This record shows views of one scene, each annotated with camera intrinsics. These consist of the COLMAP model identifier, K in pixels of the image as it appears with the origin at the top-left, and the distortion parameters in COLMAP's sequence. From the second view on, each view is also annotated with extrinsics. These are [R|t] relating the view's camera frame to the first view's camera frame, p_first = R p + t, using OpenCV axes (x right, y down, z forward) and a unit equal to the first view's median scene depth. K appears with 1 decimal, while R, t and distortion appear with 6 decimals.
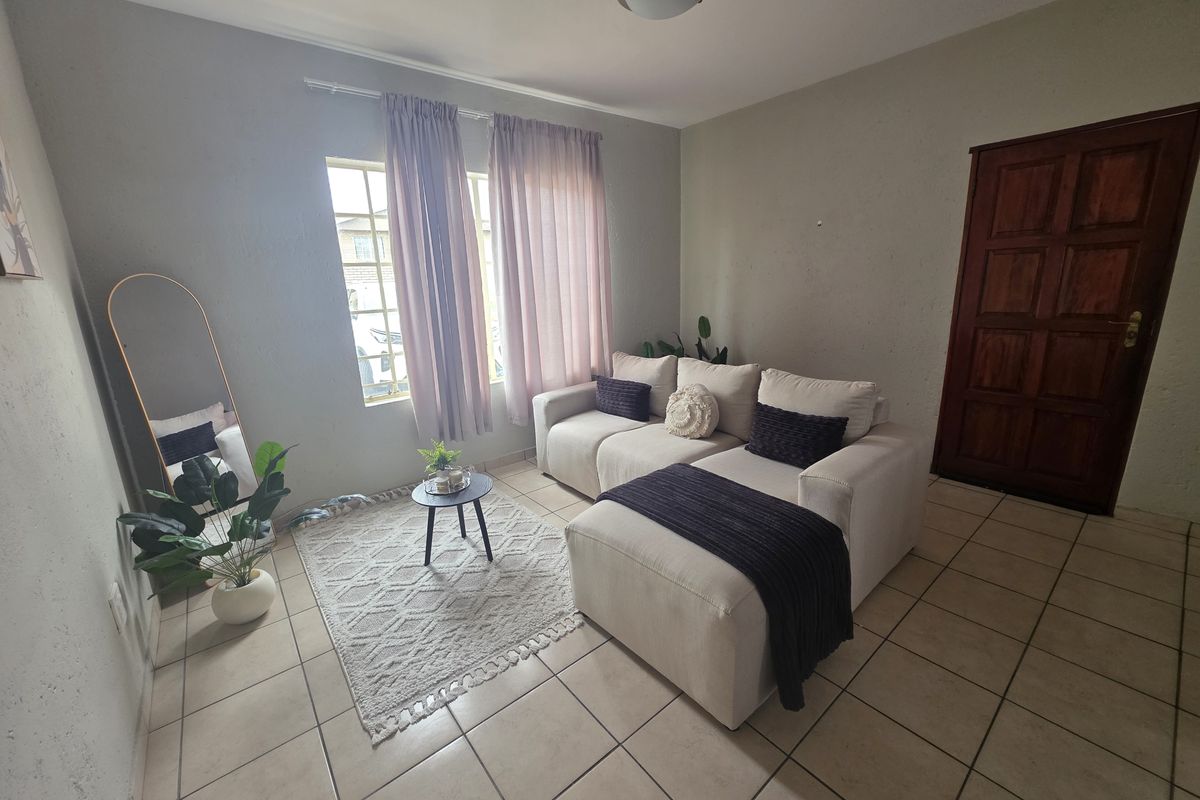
lens RADIAL K [[474.6, 0, 600.4], [0, 474.6, 393.7], [0, 0, 1]] dist [-0.000916, -0.000103]
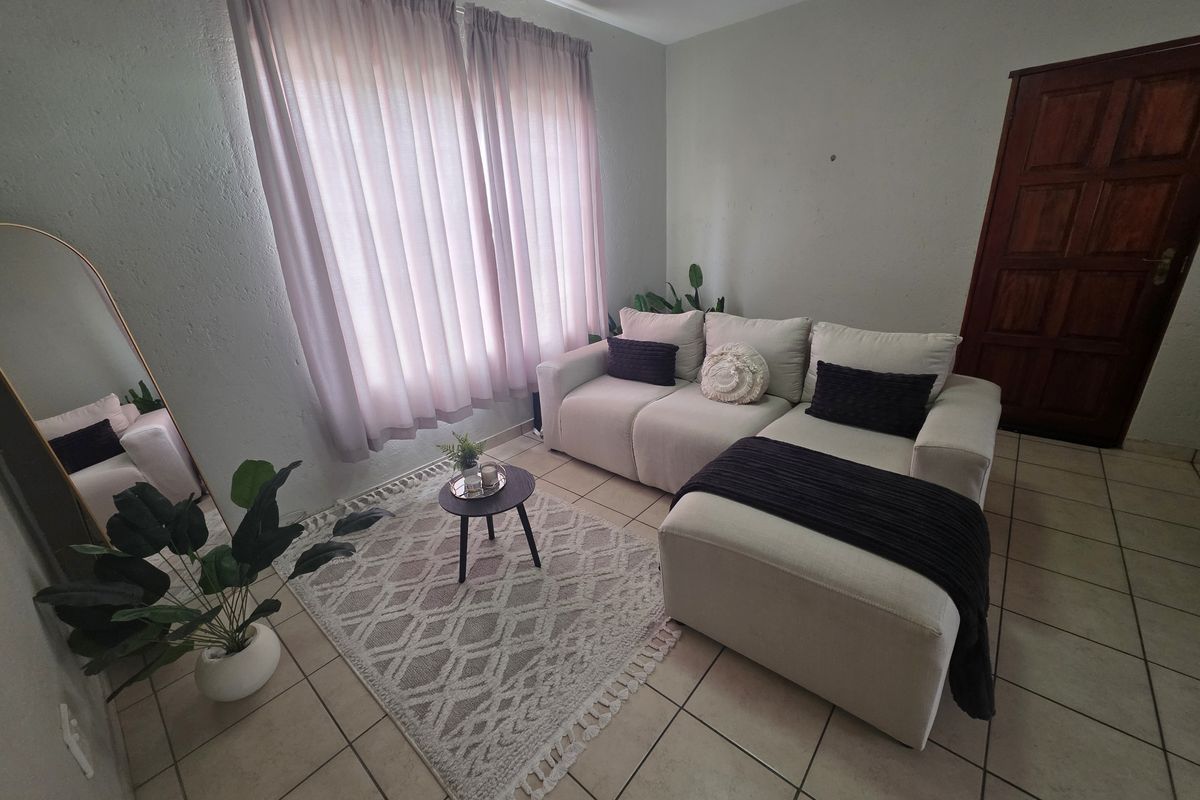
lens RADIAL K [[474.6, 0, 600.4], [0, 474.6, 393.7], [0, 0, 1]] dist [-0.000916, -0.000103]
pose [[0.985763, -0.069540, 0.153087, -0.207266], [0.053073, 0.992608, 0.109146, -0.037648], [-0.159546, -0.099467, 0.982167, 0.160554]]
